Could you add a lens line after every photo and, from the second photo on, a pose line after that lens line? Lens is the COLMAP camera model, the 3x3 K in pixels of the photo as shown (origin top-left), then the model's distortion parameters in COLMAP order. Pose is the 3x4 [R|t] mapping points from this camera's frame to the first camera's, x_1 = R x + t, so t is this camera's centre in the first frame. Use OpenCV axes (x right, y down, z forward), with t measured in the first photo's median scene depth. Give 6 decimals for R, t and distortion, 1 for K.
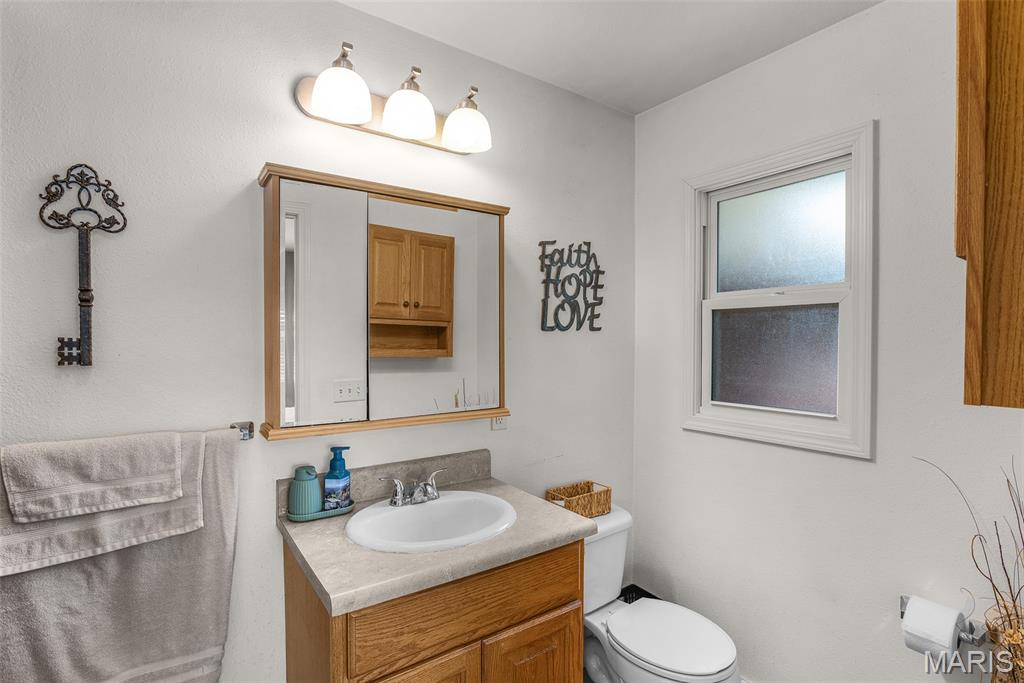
lens RADIAL K [[494.5, 0, 511.7], [0, 494.5, 345.8], [0, 0, 1]] dist [0.000121, 0.000365]
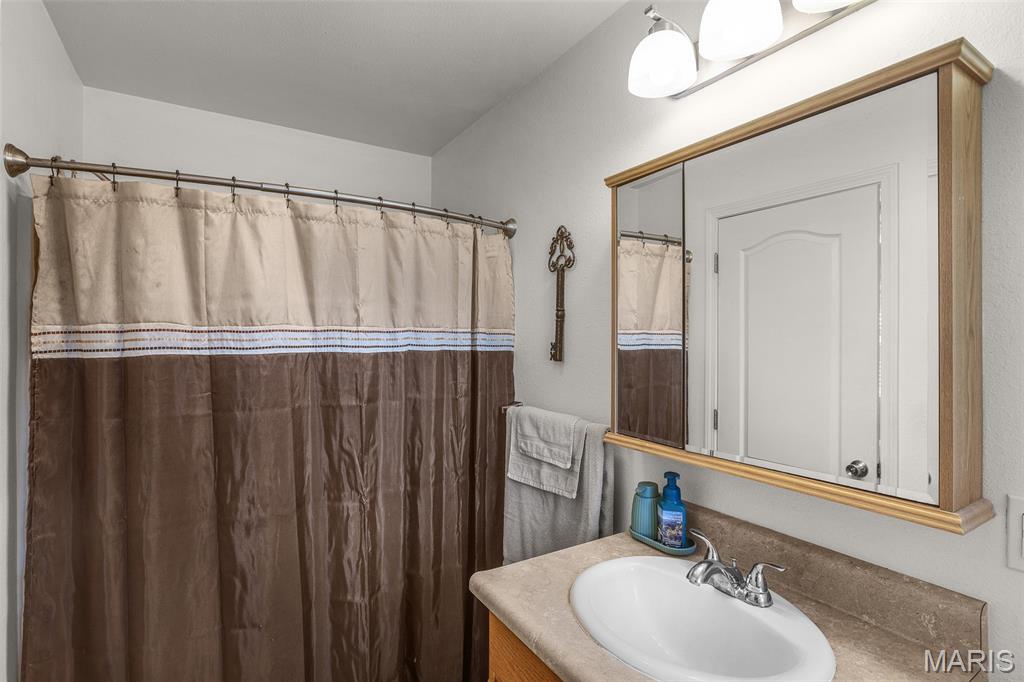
lens RADIAL K [[494.5, 0, 513.4], [0, 494.5, 338.1], [0, 0, 1]] dist [0.000121, 0.000365]
pose [[-0.050185, -0.001787, -0.998738, 0.623813], [-0.009799, 0.999951, -0.001297, -0.027038], [0.998692, 0.009722, -0.050201, 0.944536]]
